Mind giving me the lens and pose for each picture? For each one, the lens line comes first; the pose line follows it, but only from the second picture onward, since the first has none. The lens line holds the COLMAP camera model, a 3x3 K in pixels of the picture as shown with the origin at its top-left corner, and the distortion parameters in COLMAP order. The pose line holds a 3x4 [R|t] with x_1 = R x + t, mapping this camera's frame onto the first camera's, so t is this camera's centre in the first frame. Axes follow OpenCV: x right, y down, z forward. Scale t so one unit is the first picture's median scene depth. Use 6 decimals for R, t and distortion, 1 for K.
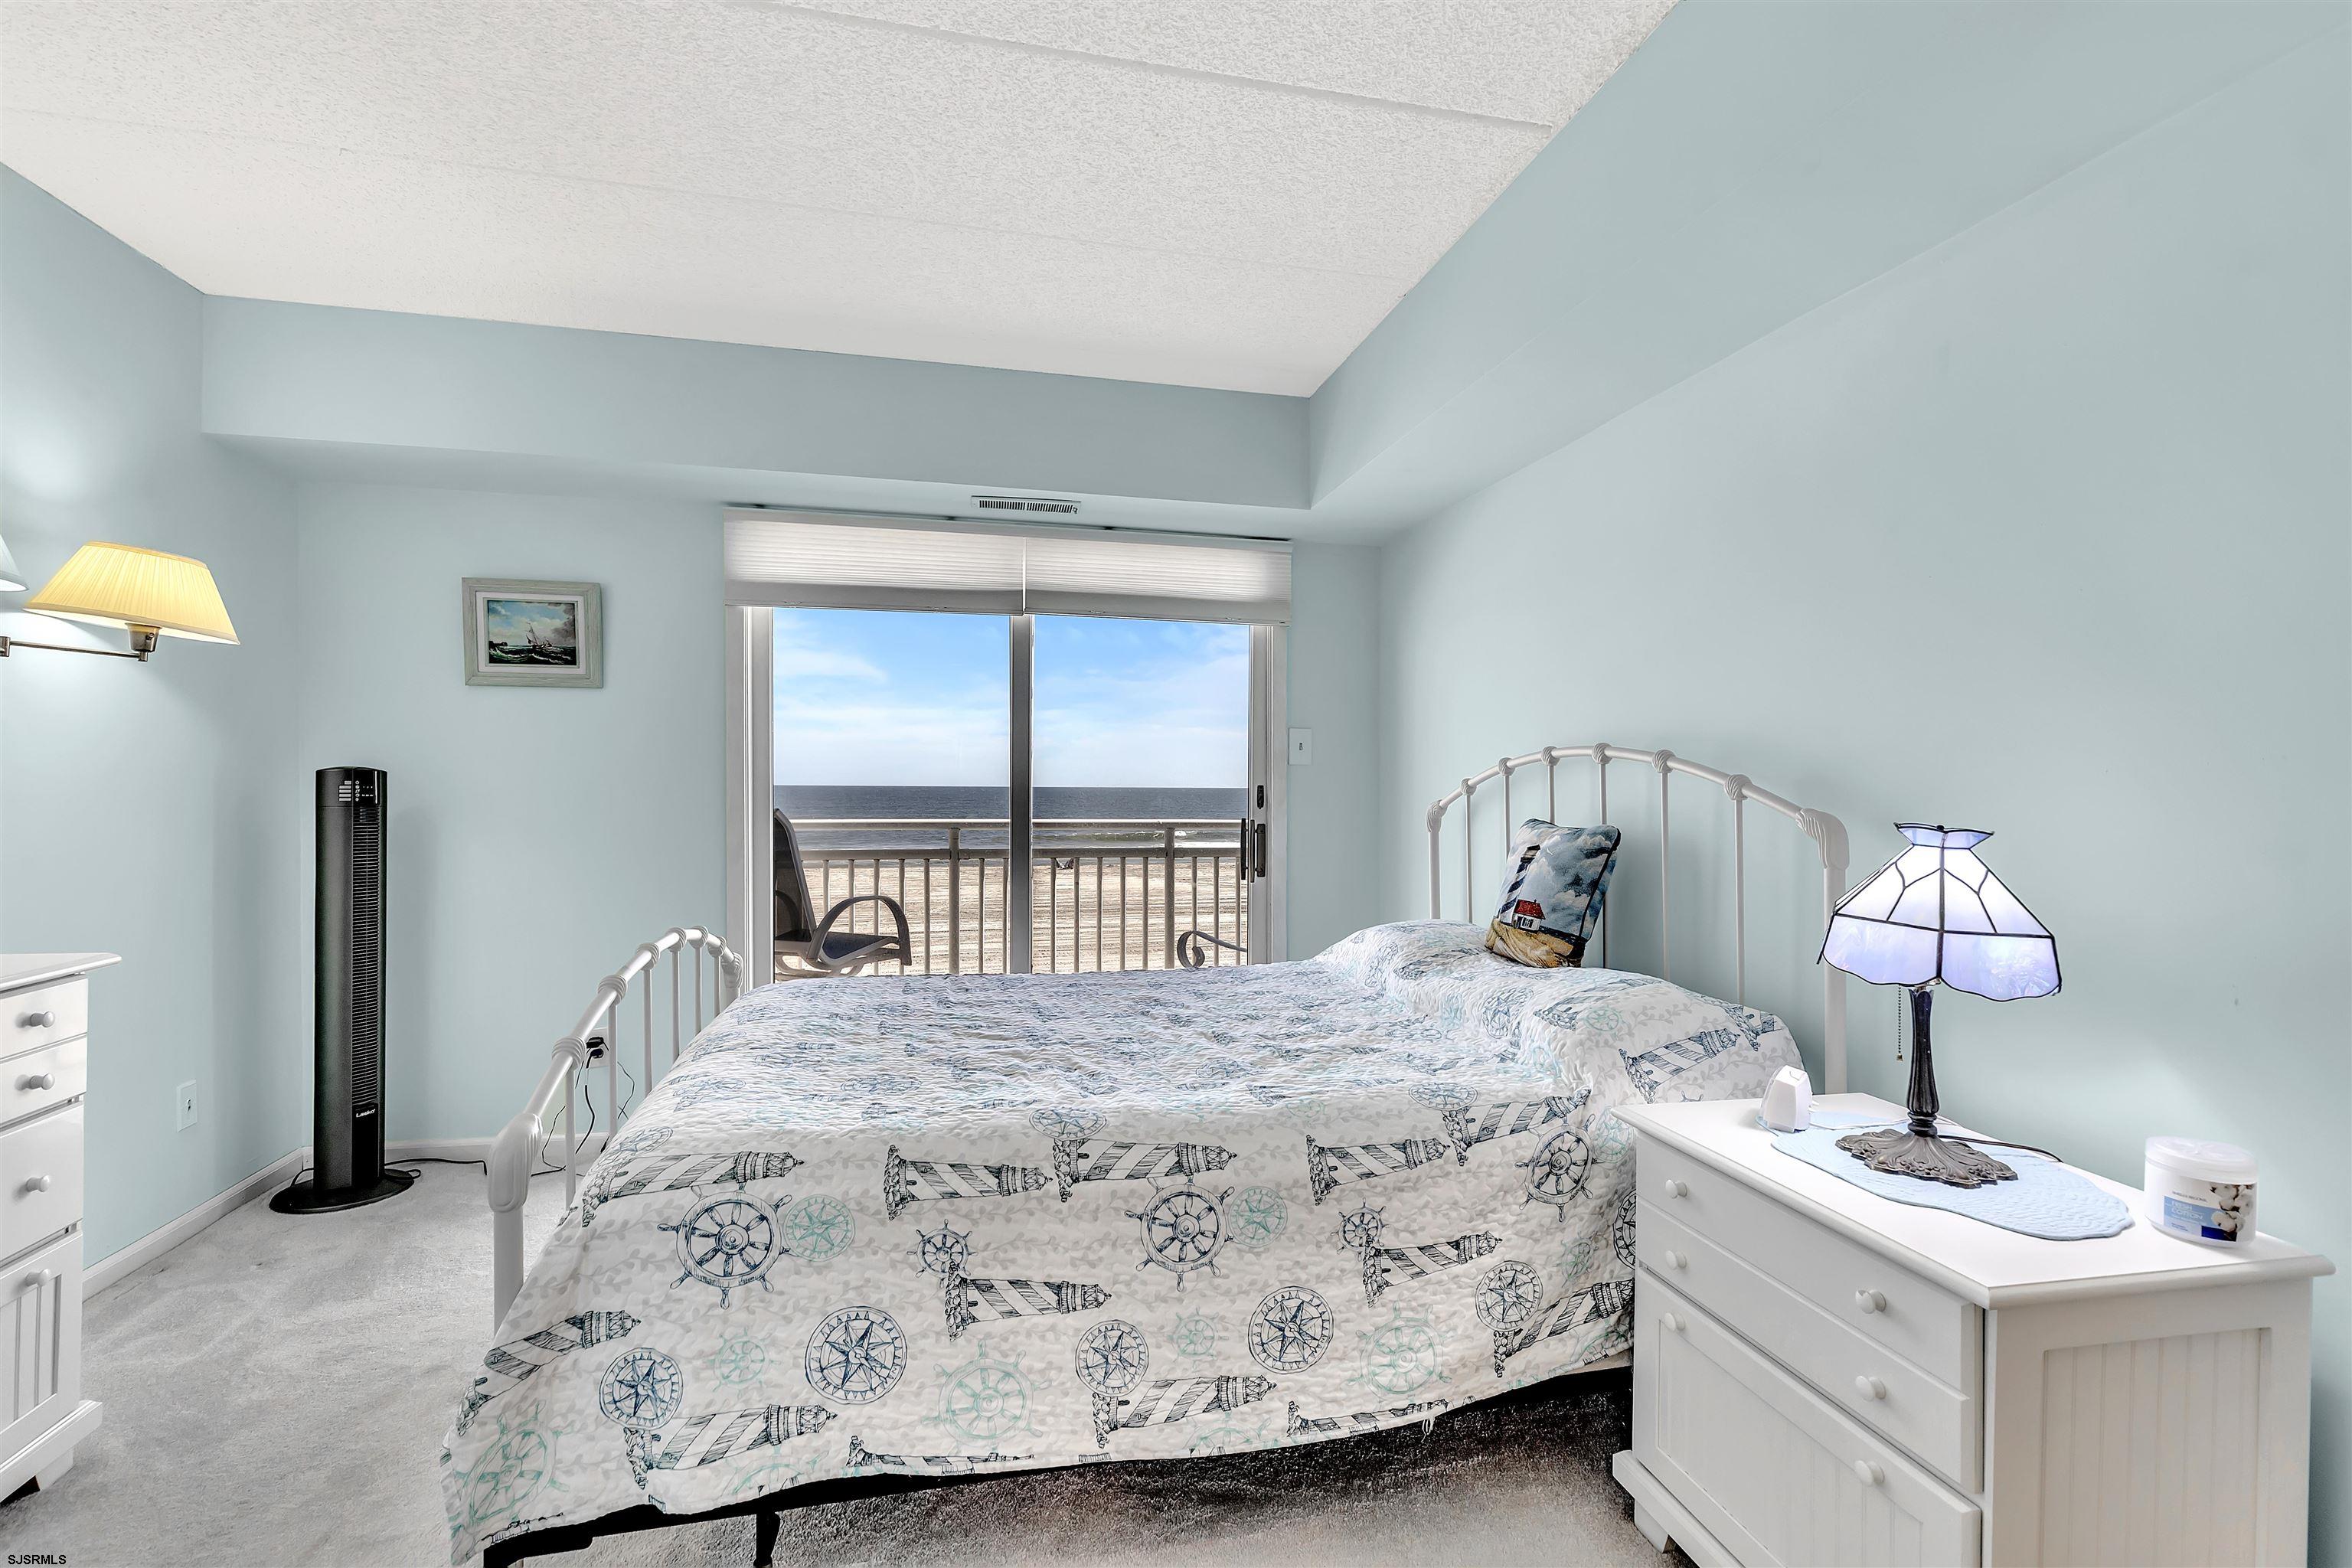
lens RADIAL K [[1056.8, 0, 1071.0], [0, 1056.8, 781.0], [0, 0, 1]] dist [0.014552, -0.005878]
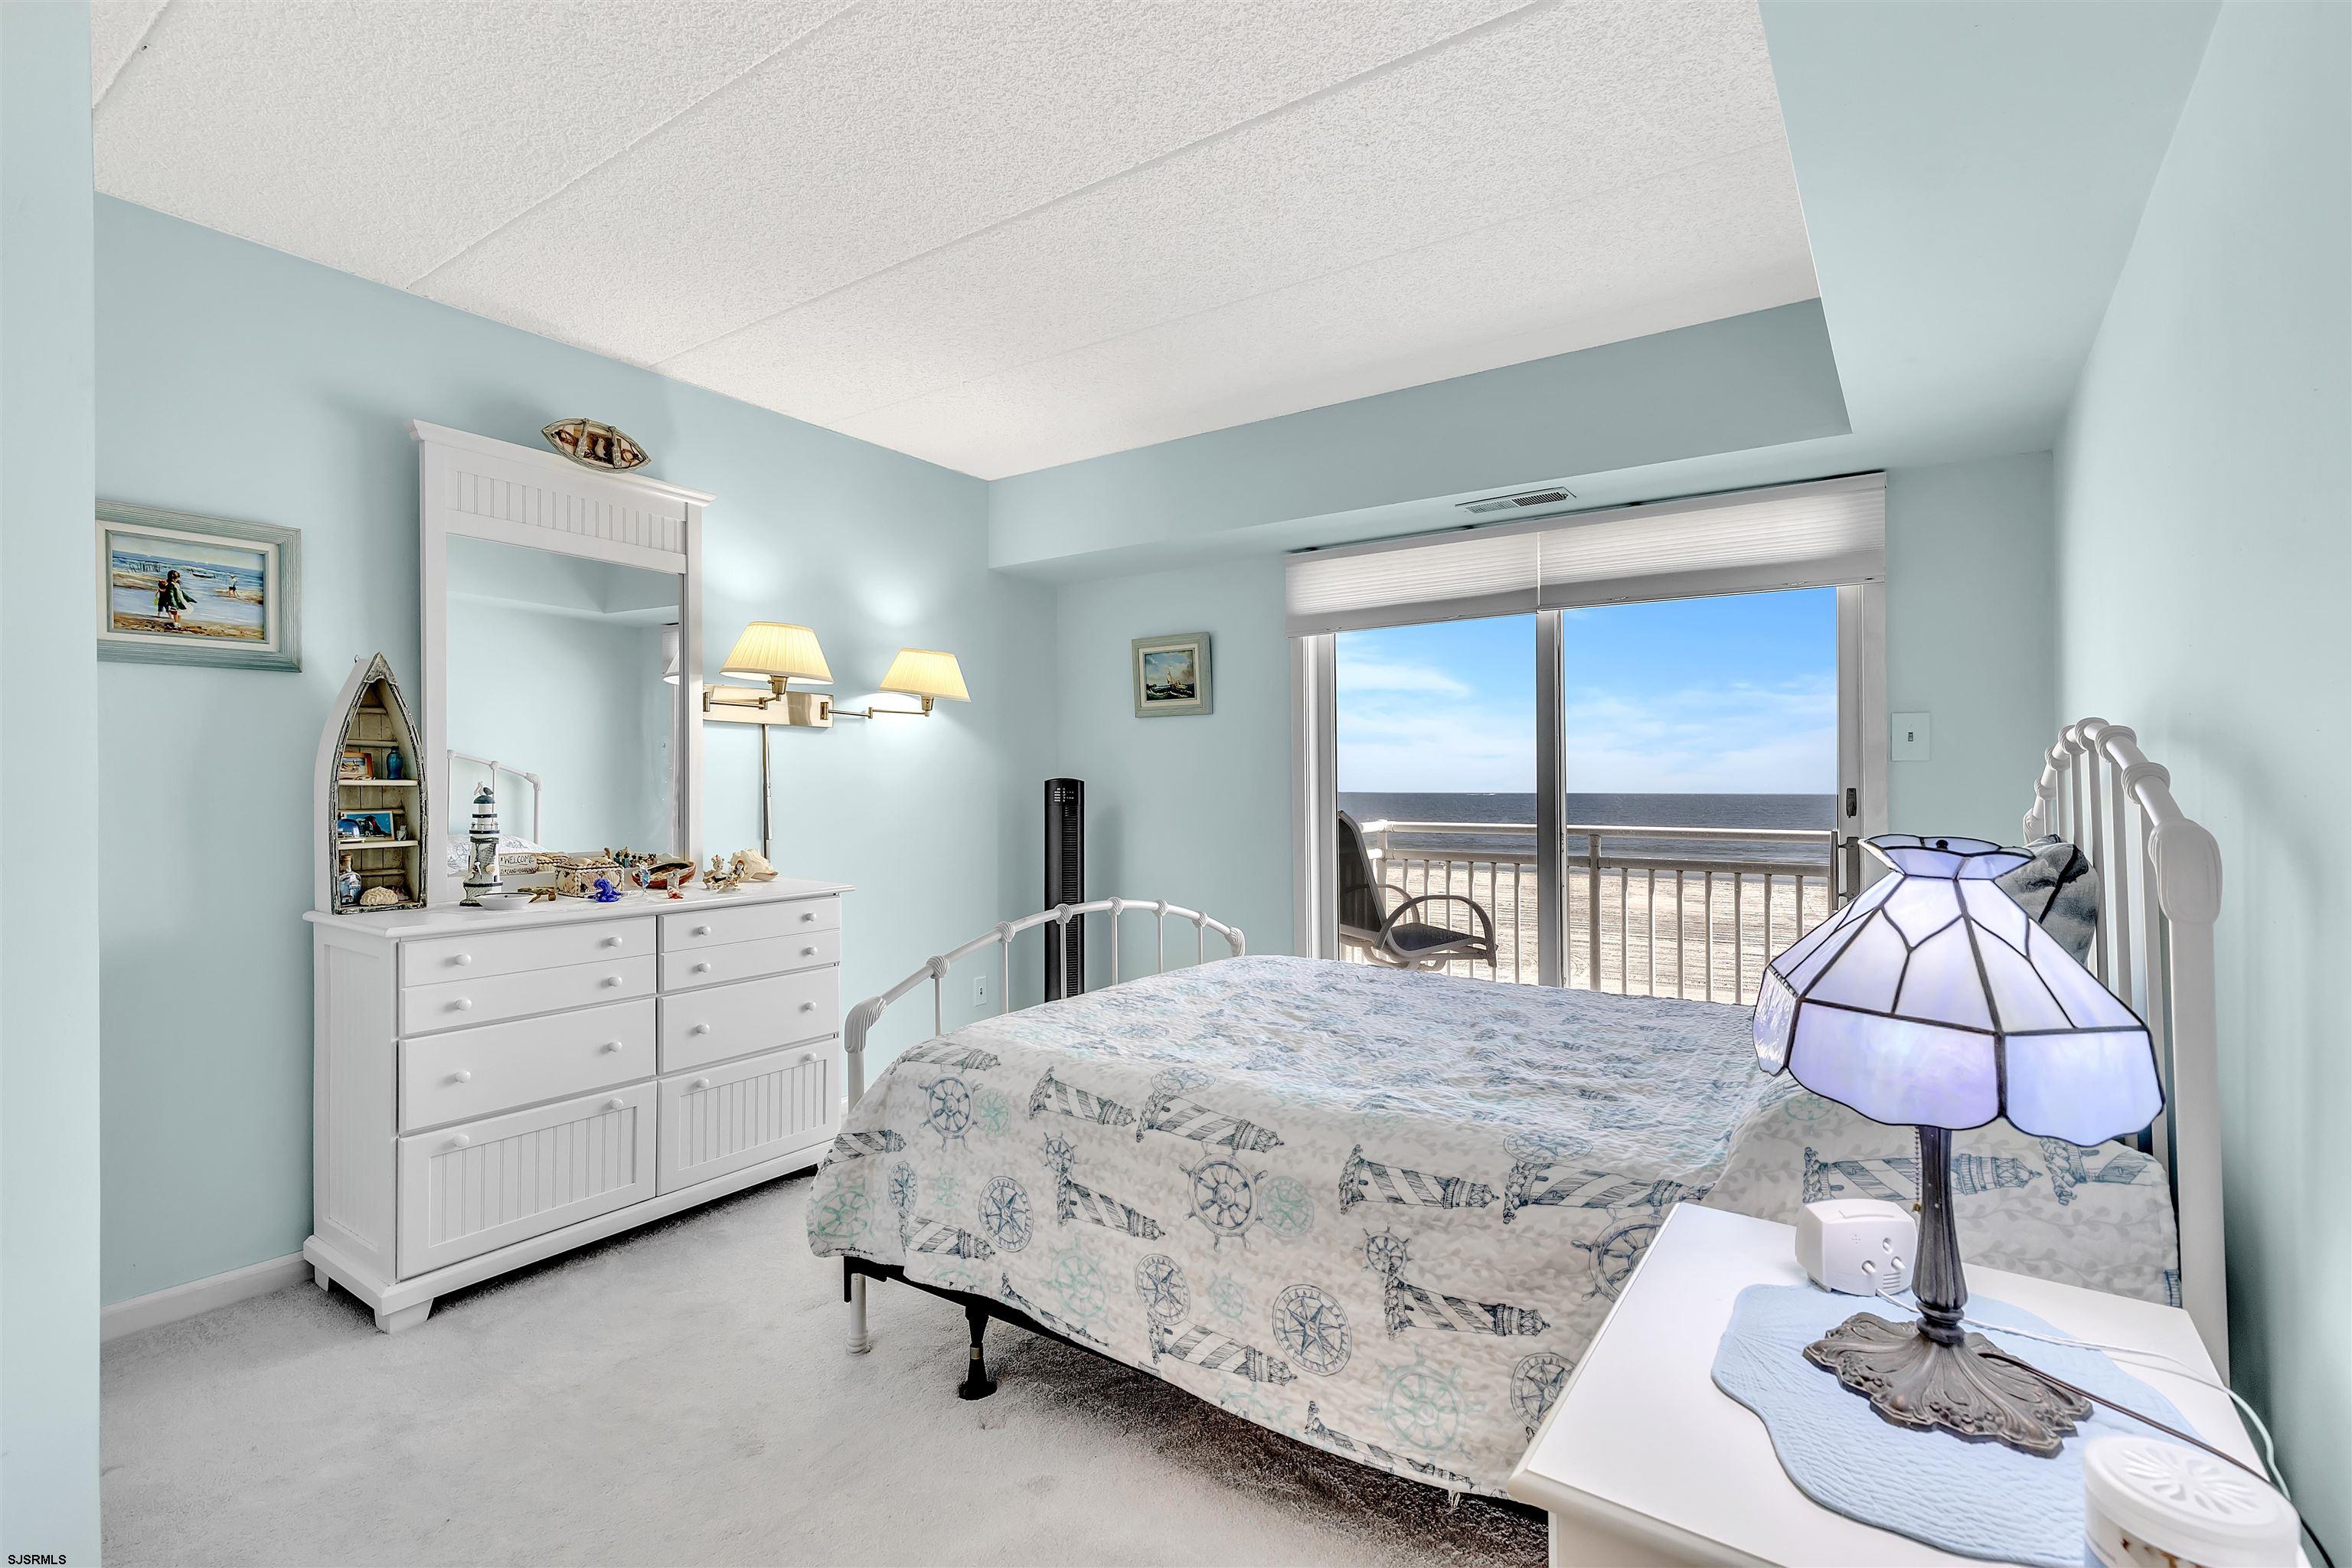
lens RADIAL K [[1056.8, 0, 1239.6], [0, 1056.8, 785.9], [0, 0, 1]] dist [0.014552, -0.005878]
pose [[0.701519, -0.006474, -0.712621, 0.838192], [0.003364, 0.999978, -0.005772, 0.010007], [0.712643, 0.001652, 0.701525, 0.238428]]
